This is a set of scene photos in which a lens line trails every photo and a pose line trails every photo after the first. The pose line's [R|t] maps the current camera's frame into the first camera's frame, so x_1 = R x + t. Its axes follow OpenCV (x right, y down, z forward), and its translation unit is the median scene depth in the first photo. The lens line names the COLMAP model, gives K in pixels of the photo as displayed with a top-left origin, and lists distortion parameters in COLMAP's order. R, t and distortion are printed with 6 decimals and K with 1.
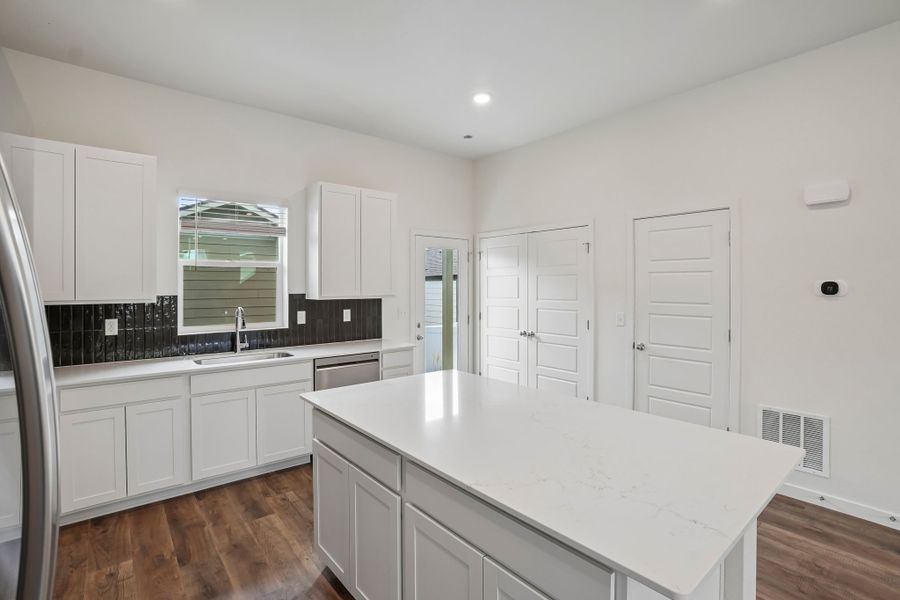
lens RADIAL K [[415.3, 0, 439.9], [0, 415.3, 285.0], [0, 0, 1]] dist [-0.032372, 0.004704]
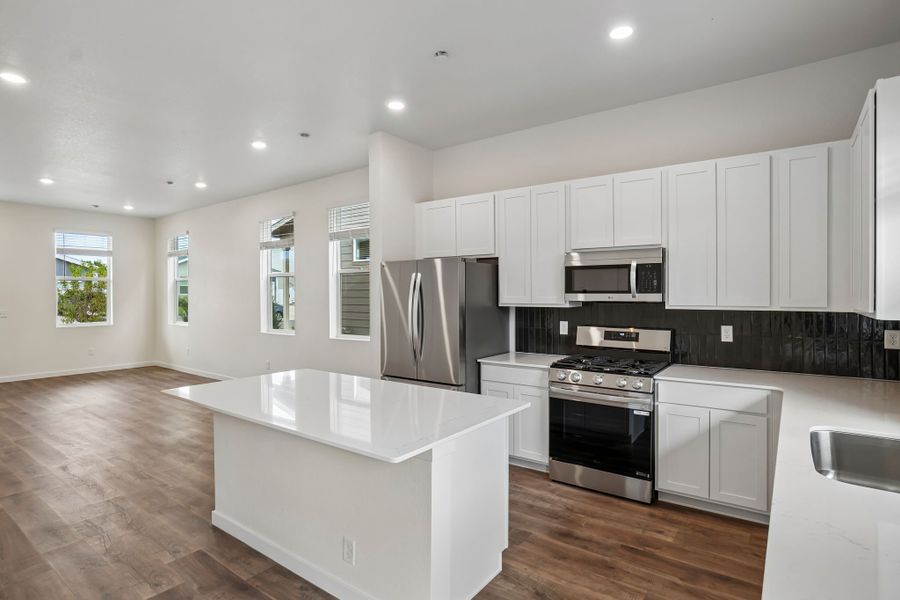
lens RADIAL K [[493.2, 0, 461.7], [0, 493.2, 294.0], [0, 0, 1]] dist [-0.017762, 0.012827]
pose [[-0.962153, 0.008975, -0.272361, 0.114898], [0.010461, 0.999937, -0.004006, 0.001885], [0.272308, -0.006703, -0.962187, 1.658555]]
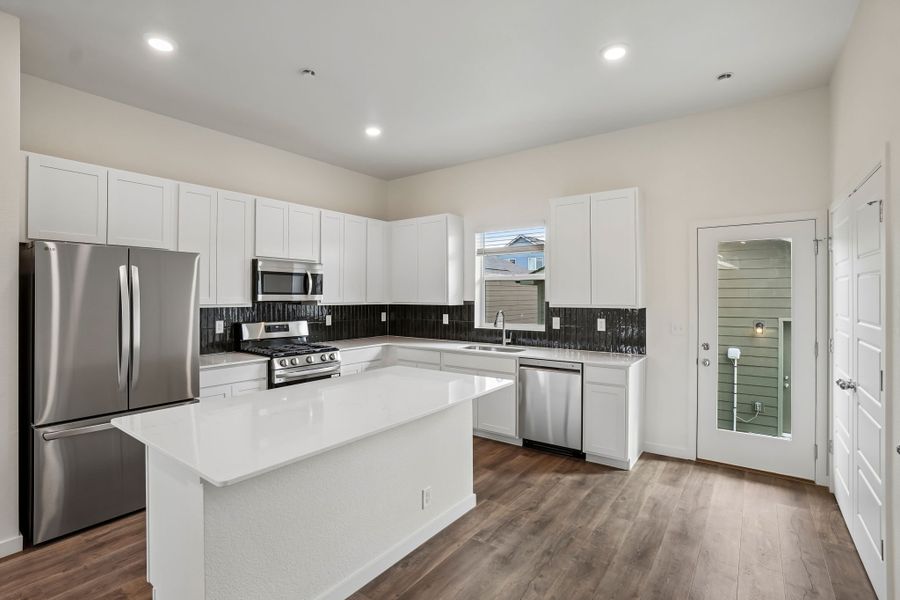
lens RADIAL K [[415.3, 0, 460.4], [0, 415.3, 295.1], [0, 0, 1]] dist [-0.032372, 0.004704]
pose [[0.288443, 0.003225, -0.957492, 0.934436], [0.004572, 0.999978, 0.004745, -0.003664], [0.957486, -0.005747, 0.288422, 0.619797]]
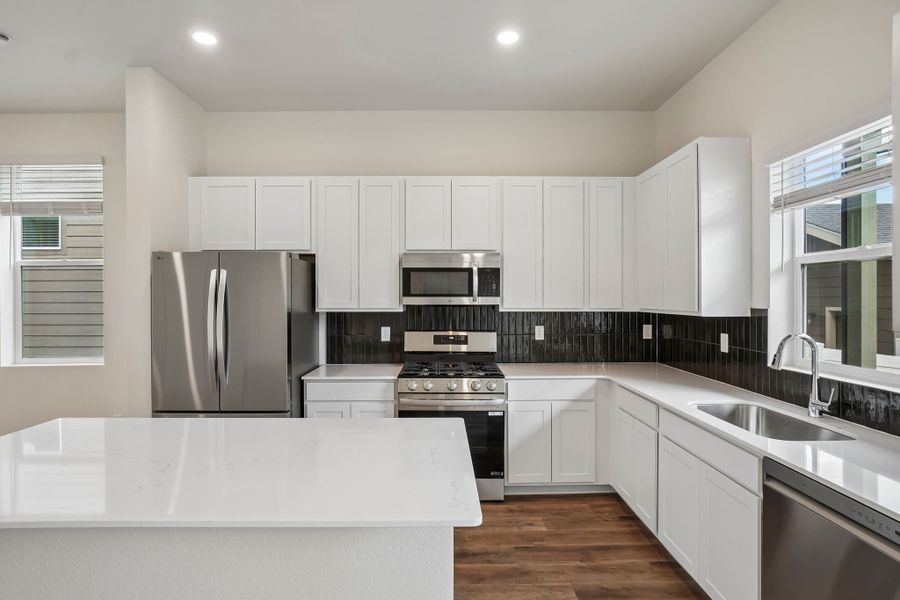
lens RADIAL K [[493.2, 0, 462.3], [0, 493.2, 297.6], [0, 0, 1]] dist [-0.017762, 0.012827]
pose [[-0.597598, 0.006674, -0.801768, 0.406936], [0.010020, 0.999949, 0.000856, 0.000101], [0.801733, -0.007522, -0.597635, 1.291658]]
